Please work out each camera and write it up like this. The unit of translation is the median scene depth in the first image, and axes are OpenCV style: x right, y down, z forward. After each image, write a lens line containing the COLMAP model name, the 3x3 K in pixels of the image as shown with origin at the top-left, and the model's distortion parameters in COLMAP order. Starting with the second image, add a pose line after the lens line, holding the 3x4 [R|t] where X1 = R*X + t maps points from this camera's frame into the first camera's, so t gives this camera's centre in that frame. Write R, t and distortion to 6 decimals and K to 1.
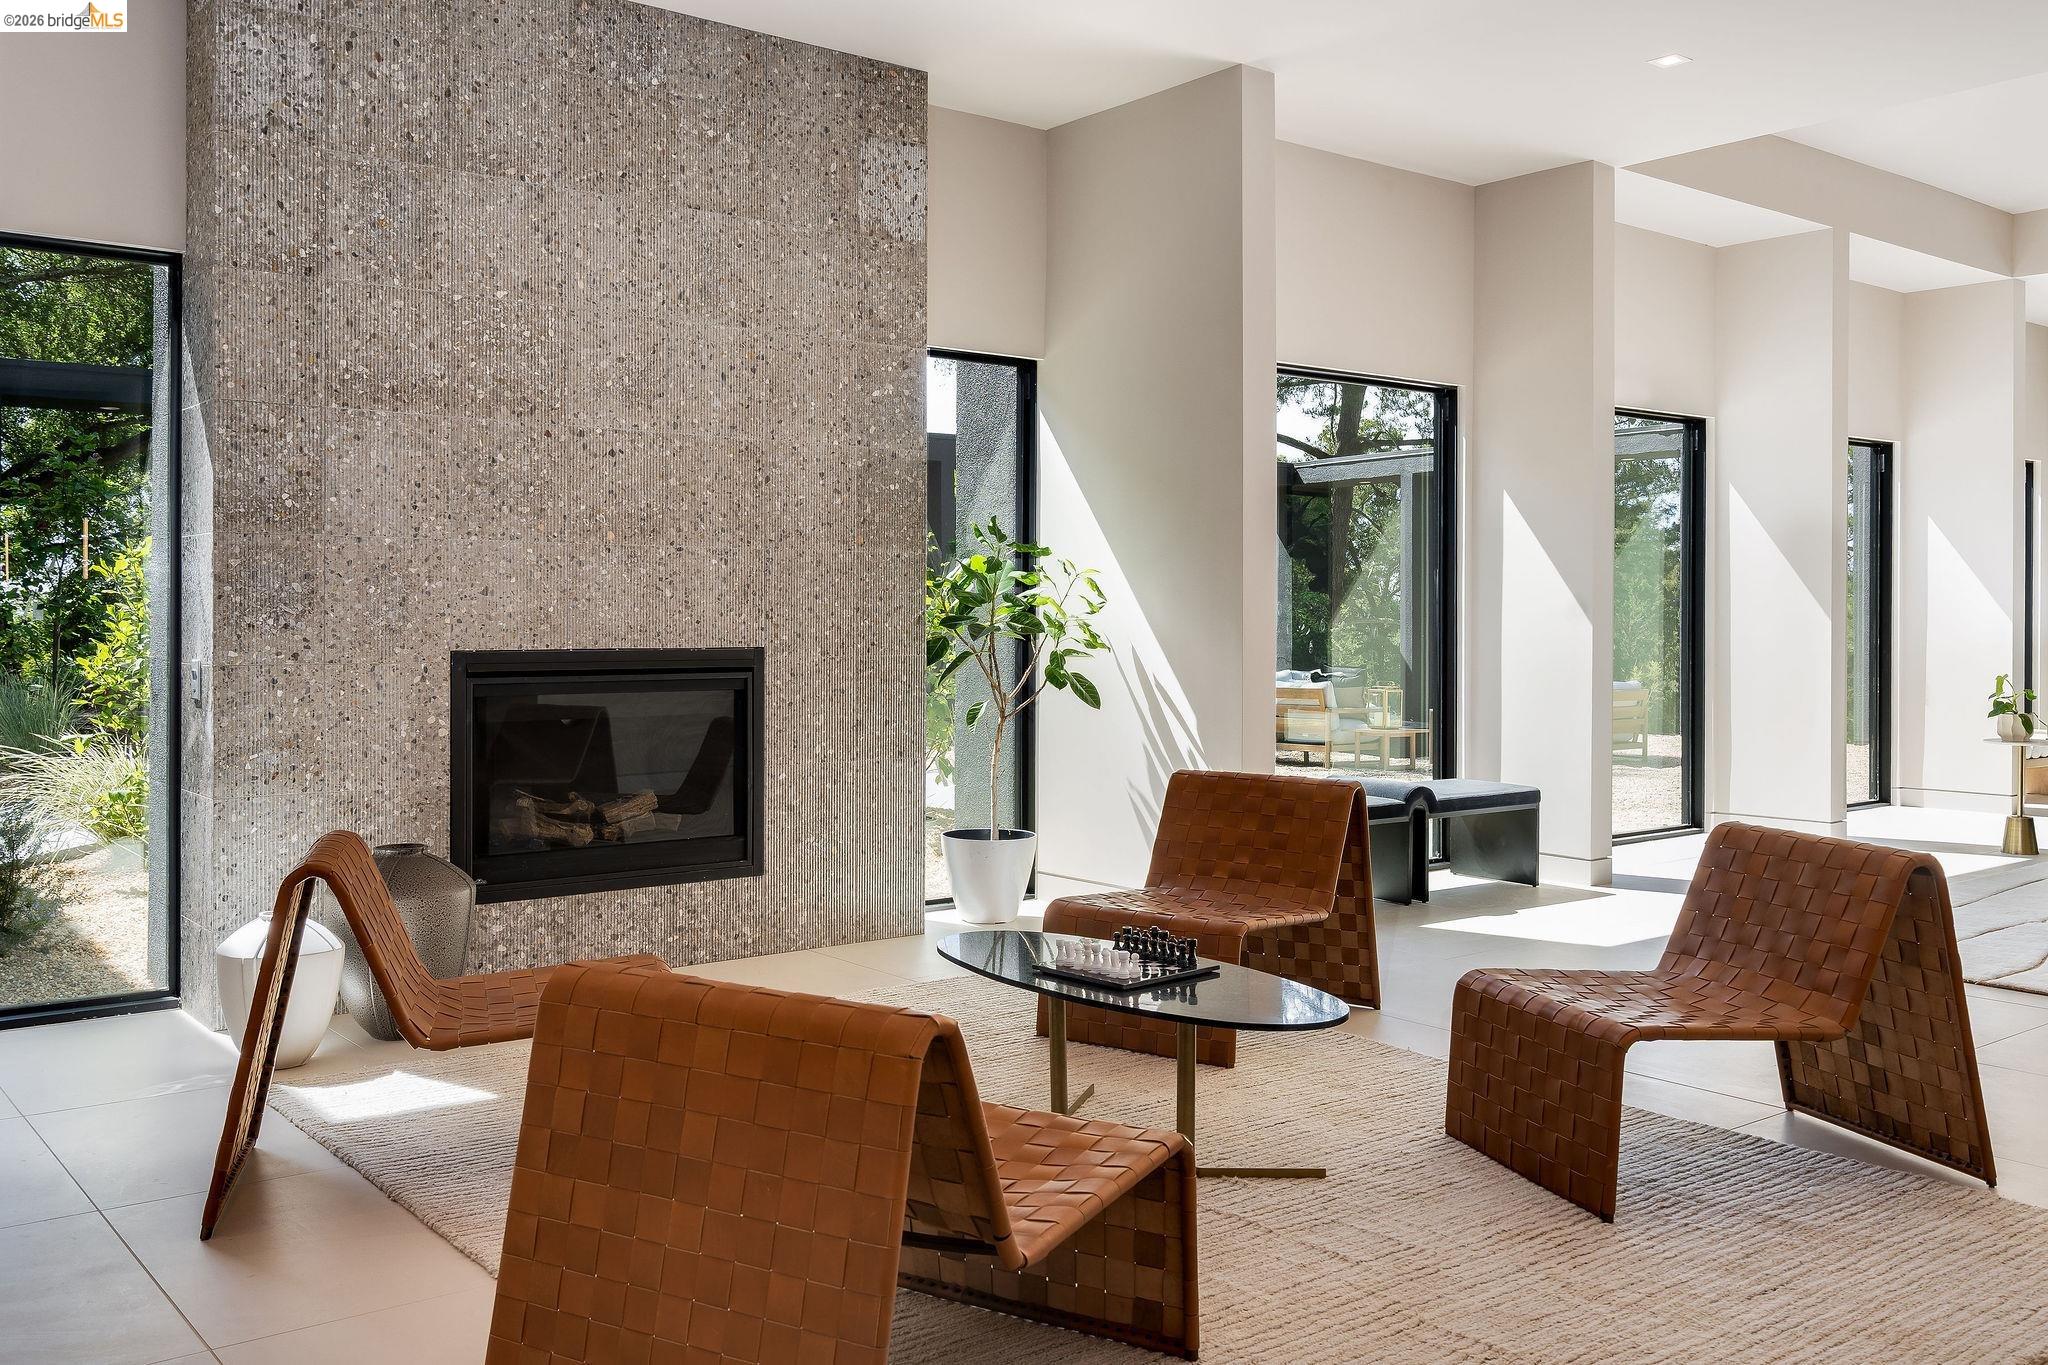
lens RADIAL K [[1763.8, 0, 1016.9], [0, 1763.8, 619.4], [0, 0, 1]] dist [0.015067, -0.005816]
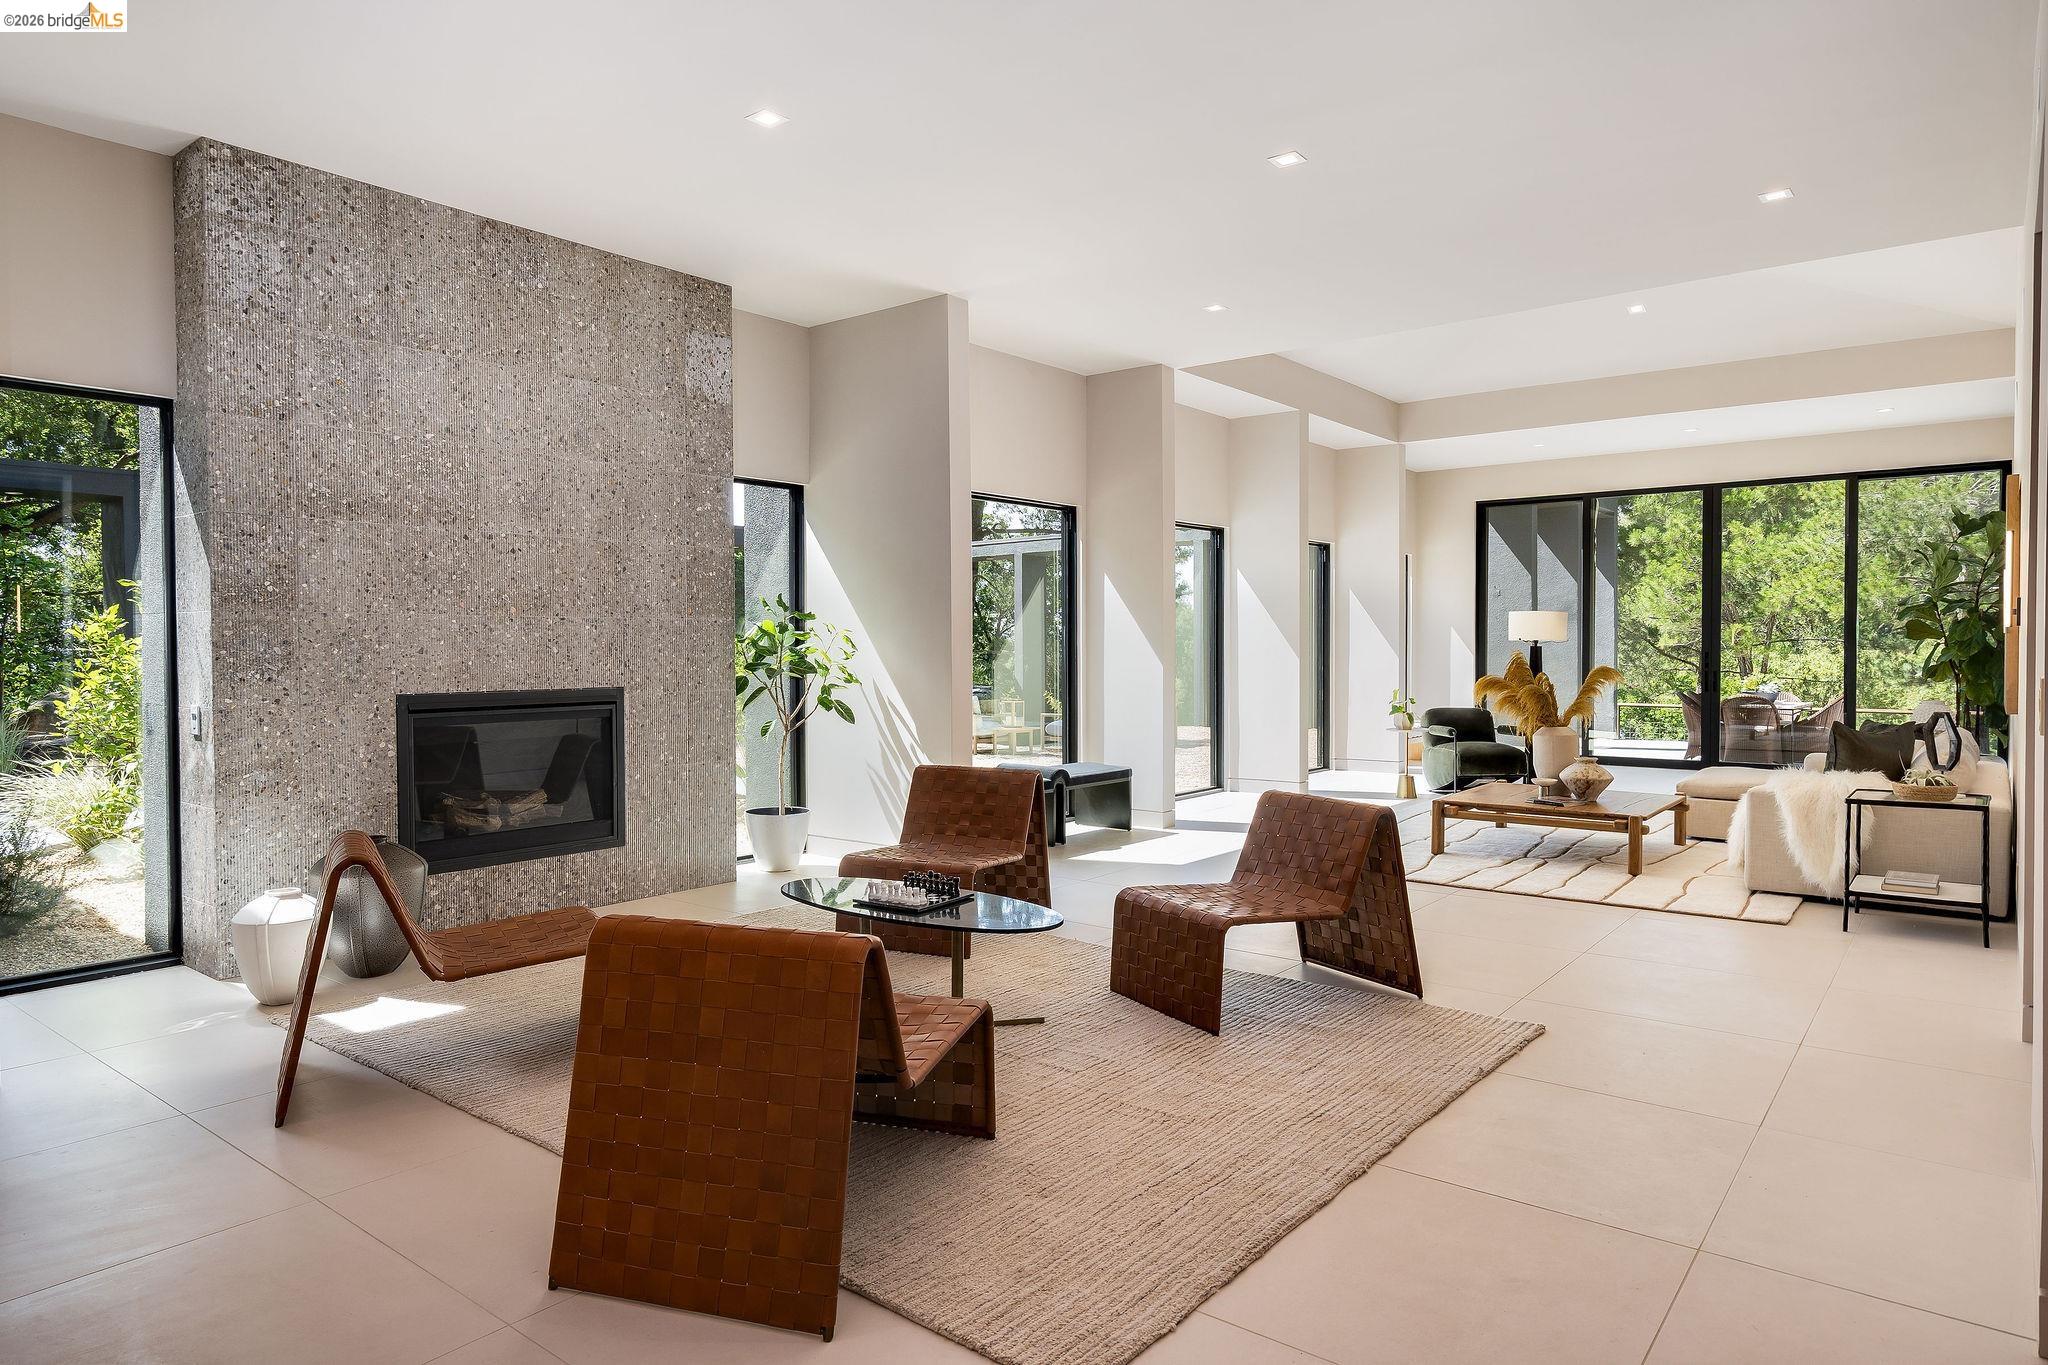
lens RADIAL K [[1232.0, 0, 1013.2], [0, 1232.0, 672.3], [0, 0, 1]] dist [0.010379, 0.005570]
pose [[0.975242, -0.012070, 0.220809, -0.058398], [0.007935, 0.999776, 0.019604, -0.013638], [-0.220996, -0.017366, 0.975120, -0.044715]]
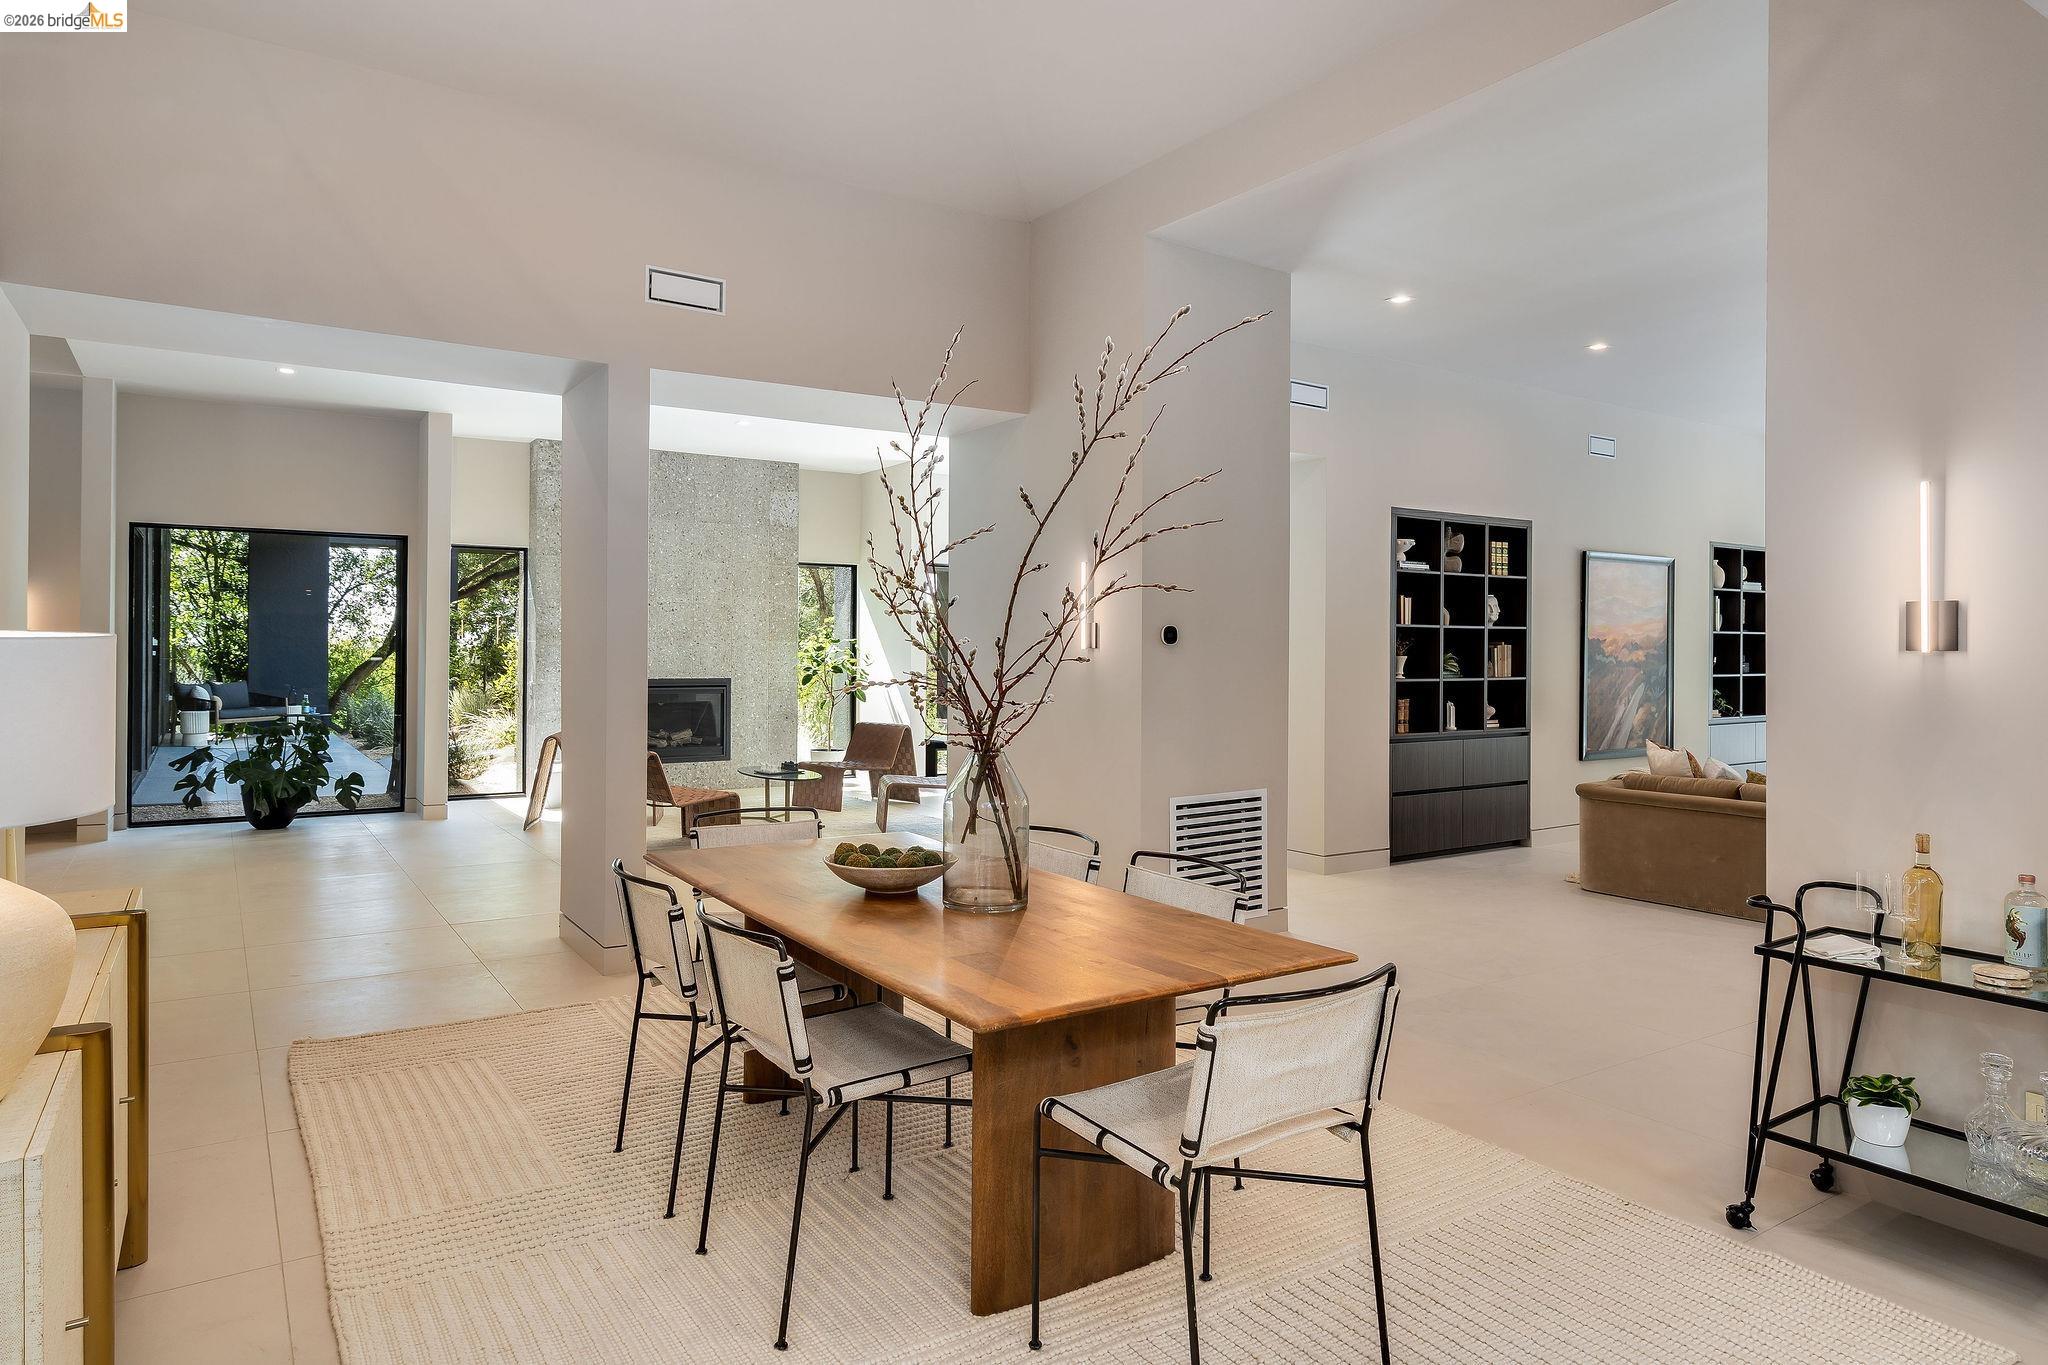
lens RADIAL K [[1232.0, 0, 1012.0], [0, 1232.0, 650.7], [0, 0, 1]] dist [0.010379, 0.005570]
pose [[0.995804, 0.003351, -0.091450, 0.491202], [-0.004015, 0.999967, -0.007076, -0.015869], [0.091423, 0.007413, 0.995785, -0.919999]]
